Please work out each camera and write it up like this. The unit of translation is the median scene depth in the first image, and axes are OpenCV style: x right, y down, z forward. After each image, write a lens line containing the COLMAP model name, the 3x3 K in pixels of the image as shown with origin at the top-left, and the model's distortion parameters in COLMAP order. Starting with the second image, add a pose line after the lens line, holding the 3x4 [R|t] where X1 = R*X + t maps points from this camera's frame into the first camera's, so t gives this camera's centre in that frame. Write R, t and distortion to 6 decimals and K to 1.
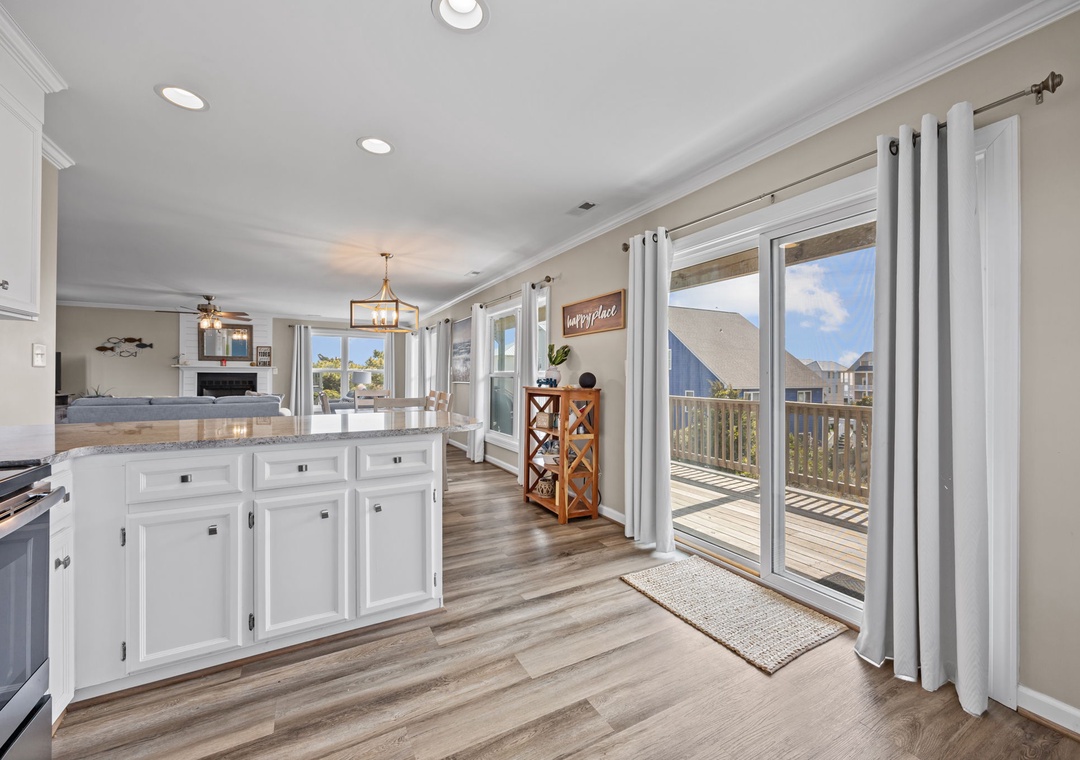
lens RADIAL K [[424.5, 0, 540.0], [0, 424.5, 380.0], [0, 0, 1]] dist [-0.000269, -0.000015]
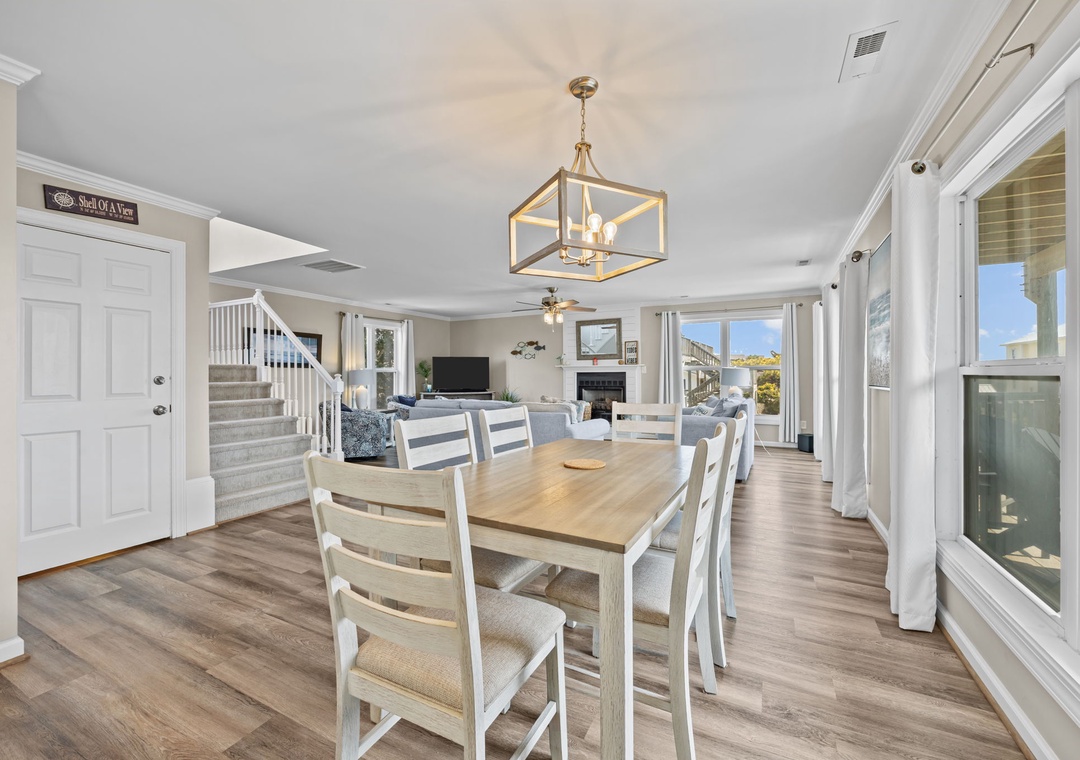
lens RADIAL K [[445.1, 0, 542.1], [0, 445.1, 373.3], [0, 0, 1]] dist [-0.001631, -0.000243]
pose [[0.573701, -0.011298, -0.818987, -0.014255], [0.002735, 0.999926, -0.011879, -0.003818], [0.819060, 0.004575, 0.573690, 0.348742]]
